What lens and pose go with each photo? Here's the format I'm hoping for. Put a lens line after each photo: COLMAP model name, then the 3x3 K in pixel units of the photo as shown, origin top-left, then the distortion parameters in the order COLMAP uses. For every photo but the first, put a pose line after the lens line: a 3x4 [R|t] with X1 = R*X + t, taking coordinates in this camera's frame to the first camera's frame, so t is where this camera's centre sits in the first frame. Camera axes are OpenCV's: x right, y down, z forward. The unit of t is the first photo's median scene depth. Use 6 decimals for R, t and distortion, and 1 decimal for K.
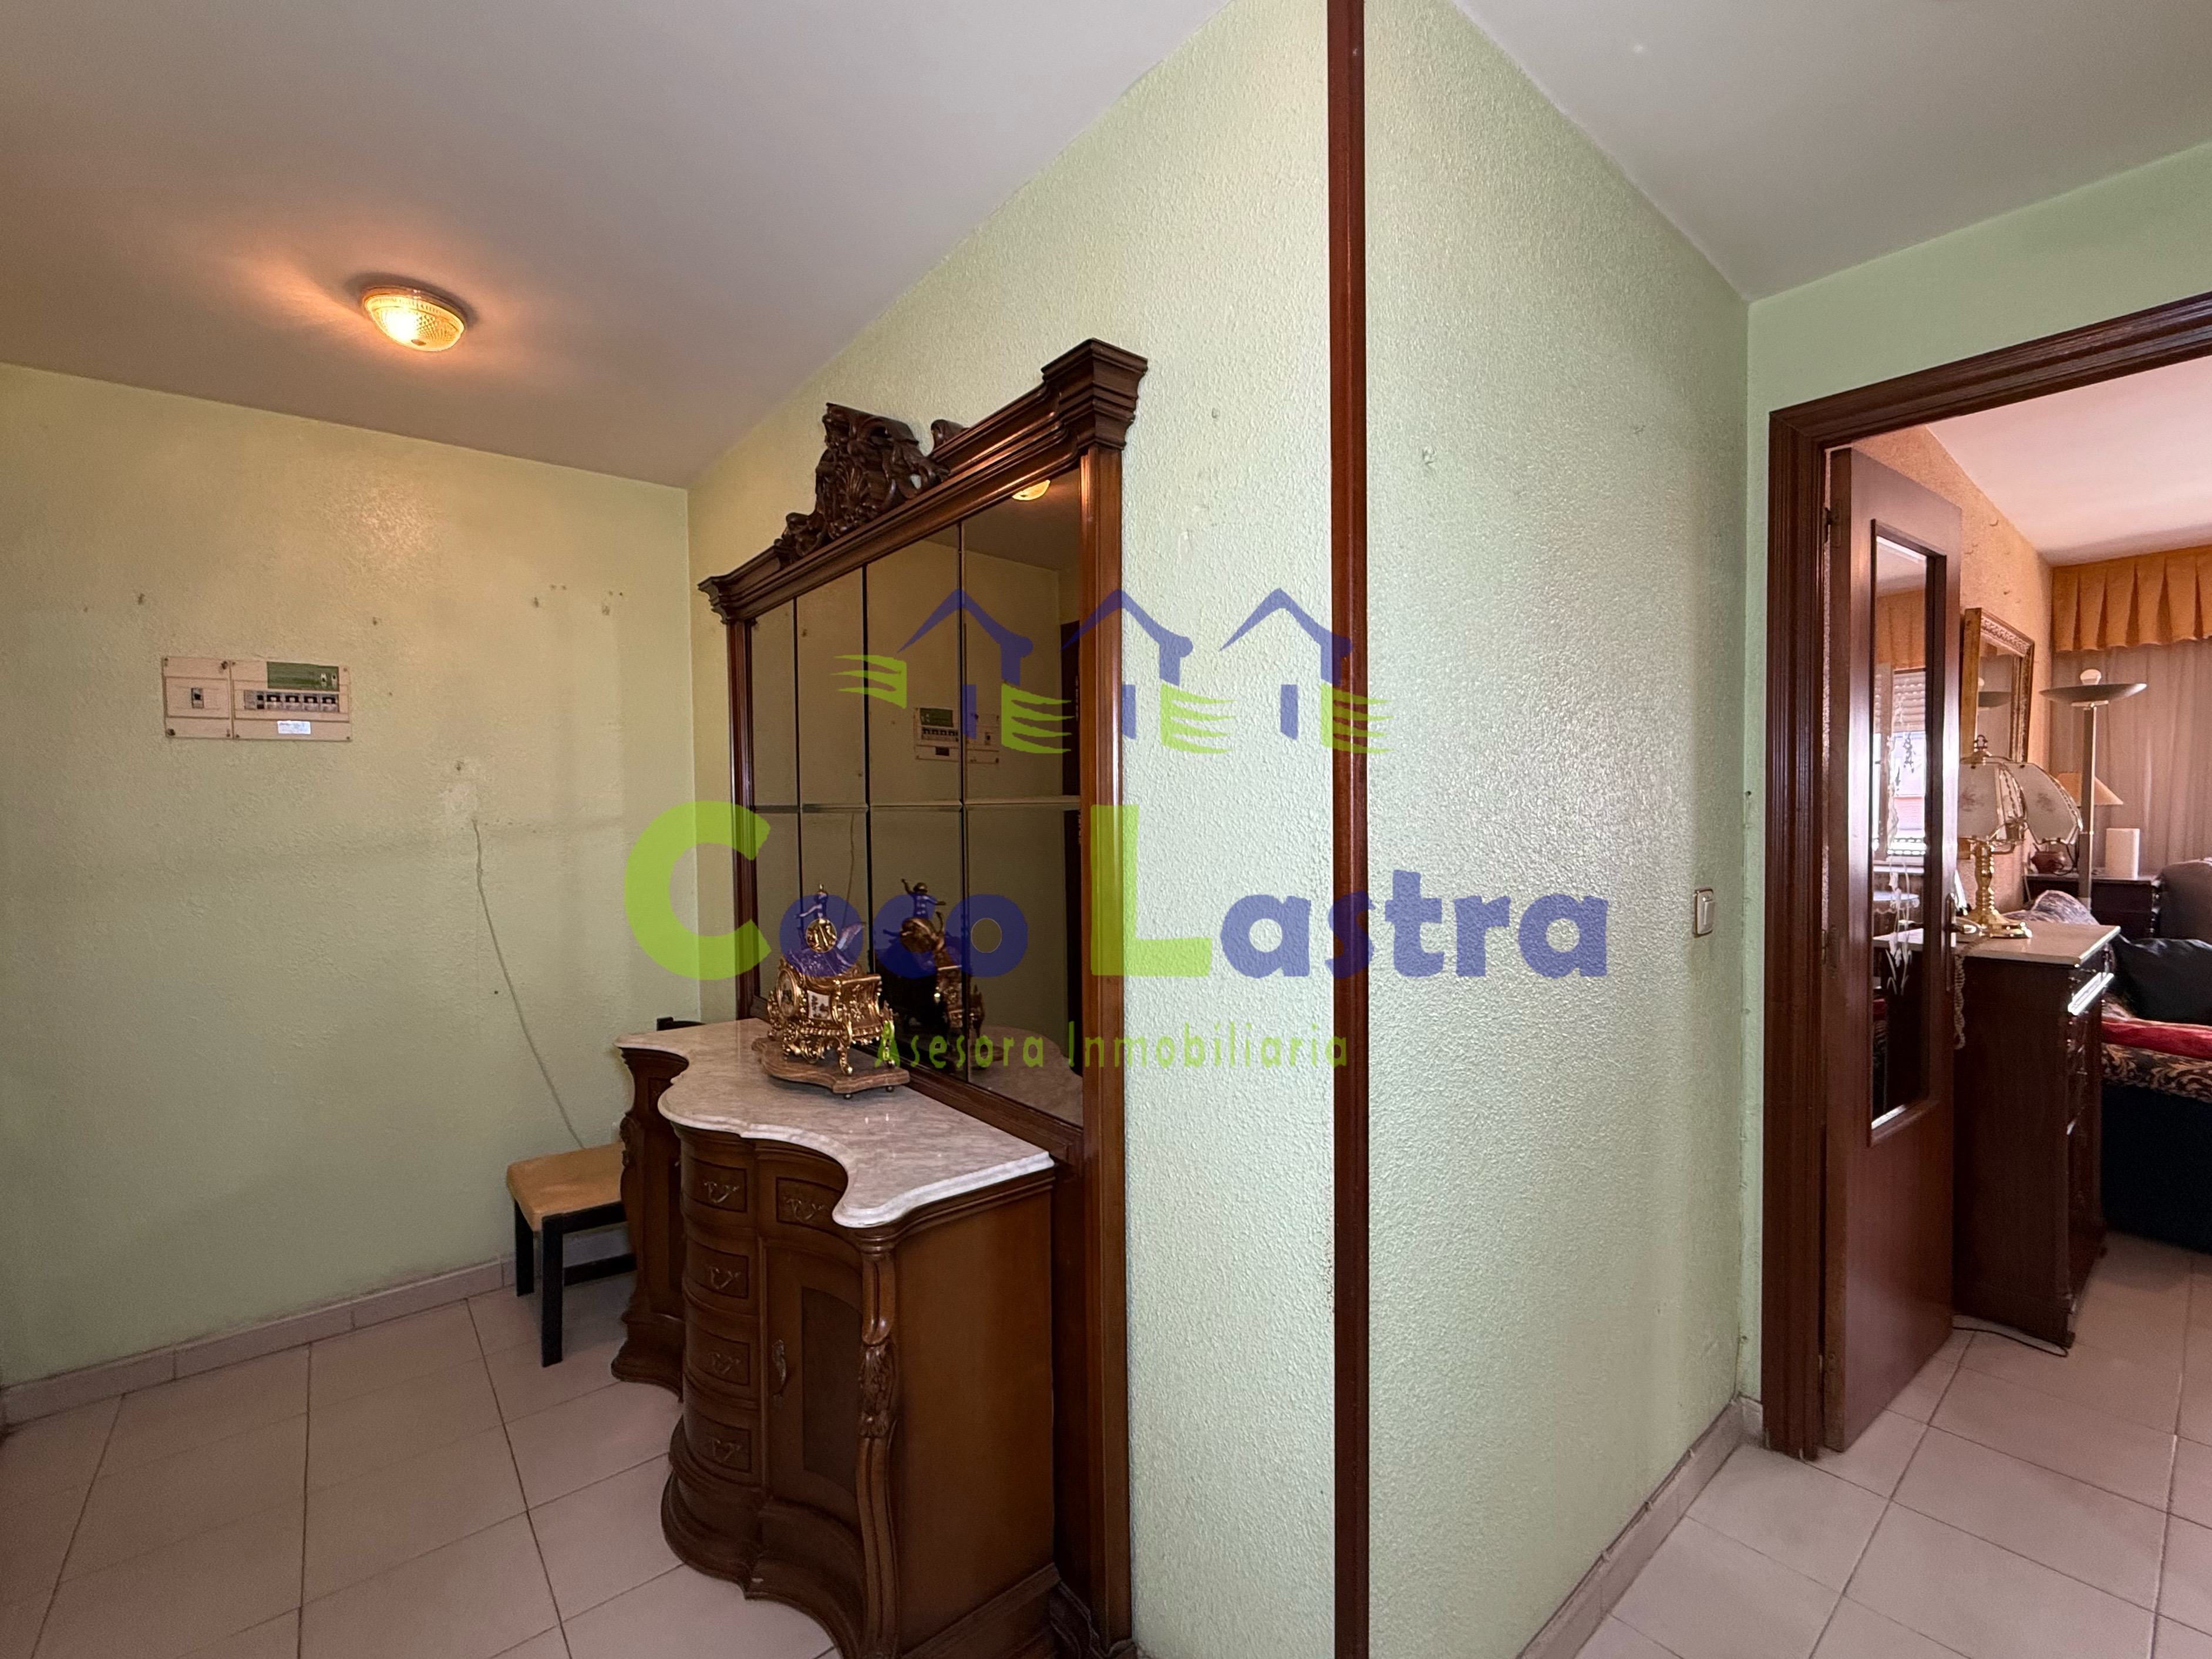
lens RADIAL K [[940.4, 0, 1107.7], [0, 940.4, 827.5], [0, 0, 1]] dist [-0.001906, -0.000135]
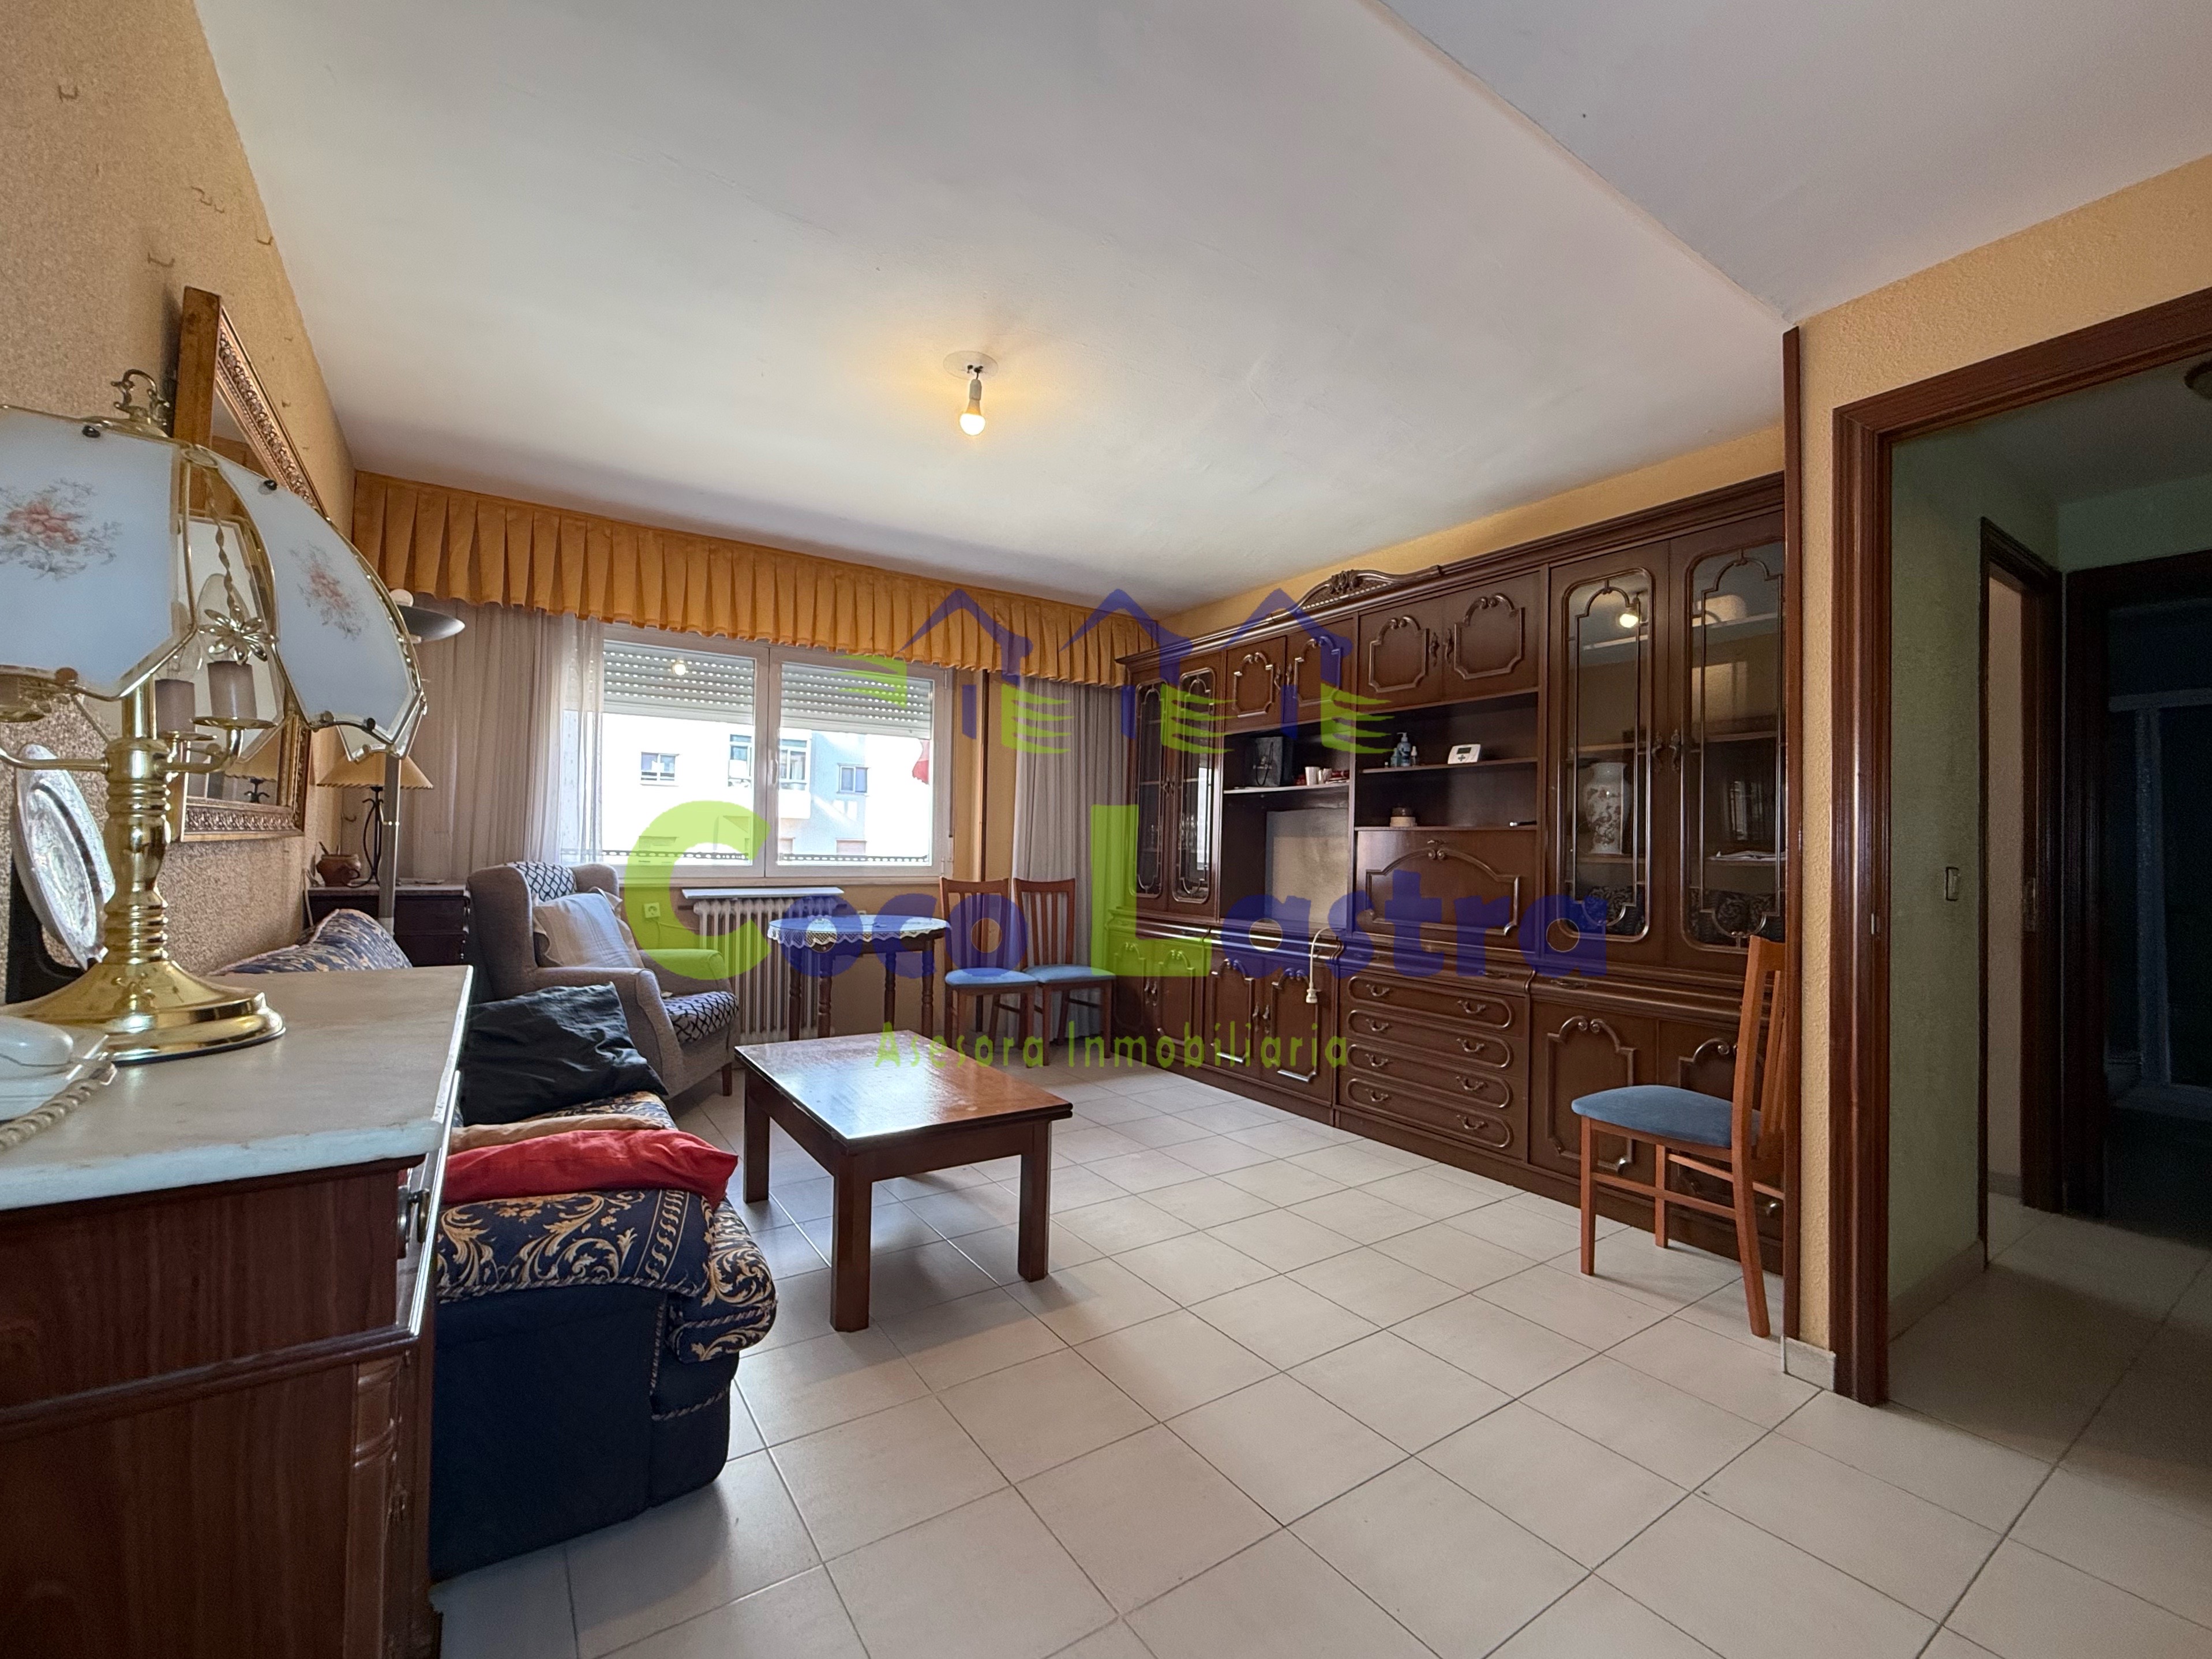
lens RADIAL K [[927.9, 0, 1082.6], [0, 927.9, 836.4], [0, 0, 1]] dist [-0.000676, 0.000079]
pose [[0.109692, 0.029469, 0.993529, 0.433632], [0.000187, 0.999560, -0.029668, 0.036339], [-0.993966, 0.003440, 0.109638, 0.431412]]
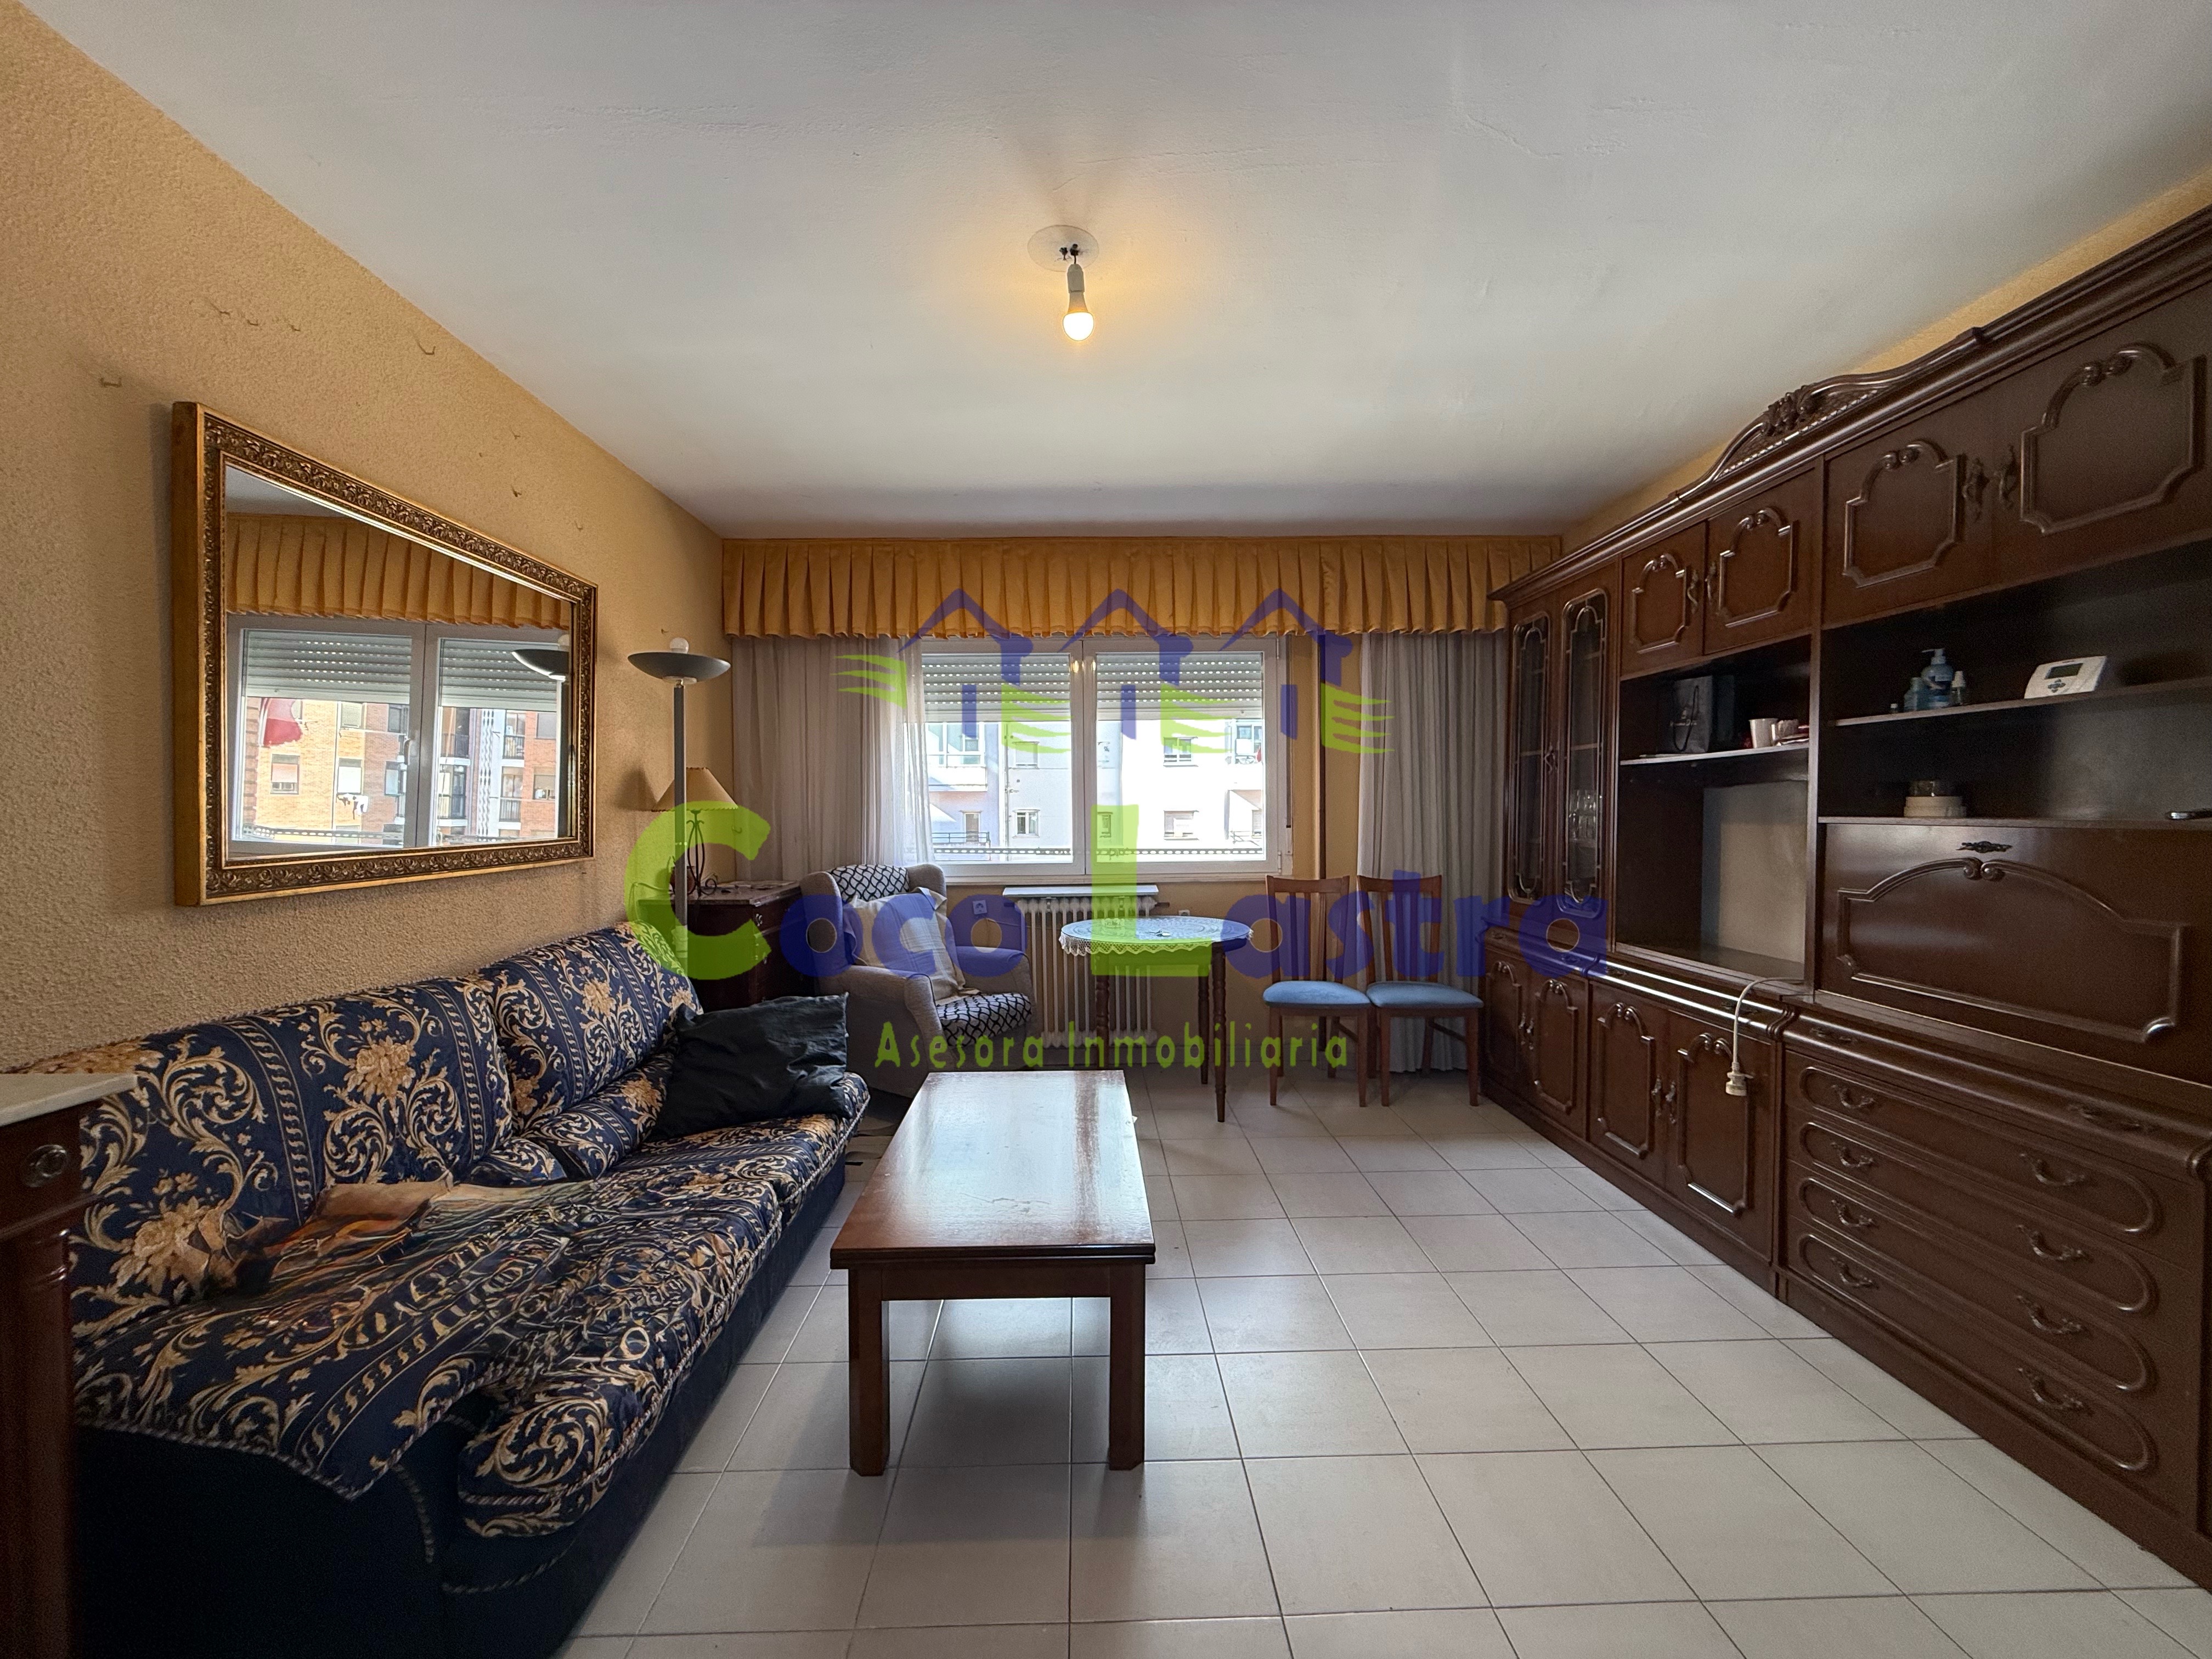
lens RADIAL K [[874.4, 0, 1094.1], [0, 874.4, 833.9], [0, 0, 1]] dist [-0.001625, 0.000173]
pose [[0.621747, -0.011173, 0.783139, 0.701324], [0.015837, 0.999873, 0.001691, 0.001742], [-0.783058, 0.011351, 0.621845, 0.276245]]
